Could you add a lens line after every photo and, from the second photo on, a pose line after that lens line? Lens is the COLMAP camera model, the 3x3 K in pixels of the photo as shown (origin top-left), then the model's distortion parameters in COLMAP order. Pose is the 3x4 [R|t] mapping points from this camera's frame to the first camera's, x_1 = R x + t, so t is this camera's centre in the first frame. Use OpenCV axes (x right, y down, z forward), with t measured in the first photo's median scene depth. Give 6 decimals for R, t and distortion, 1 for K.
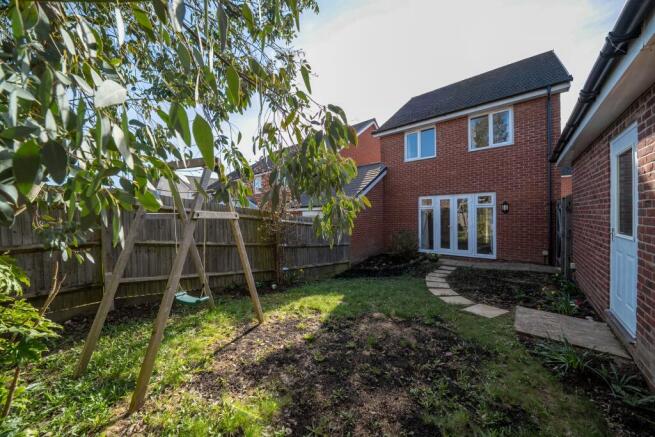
lens RADIAL K [[226.9, 0, 323.5], [0, 226.9, 217.8], [0, 0, 1]] dist [-0.002270, -0.000046]
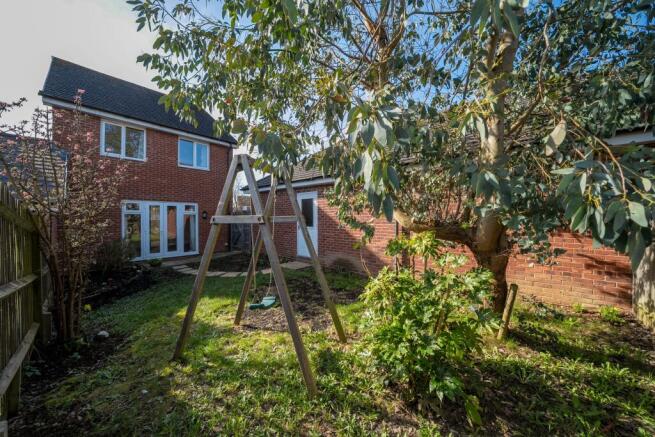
lens RADIAL K [[226.9, 0, 323.6], [0, 226.9, 219.2], [0, 0, 1]] dist [-0.002270, -0.000046]
pose [[0.025348, 0.006888, 0.999655, -0.507888], [0.014512, 0.999868, -0.007257, 0.000074], [-0.999573, 0.014691, 0.025244, 0.227808]]
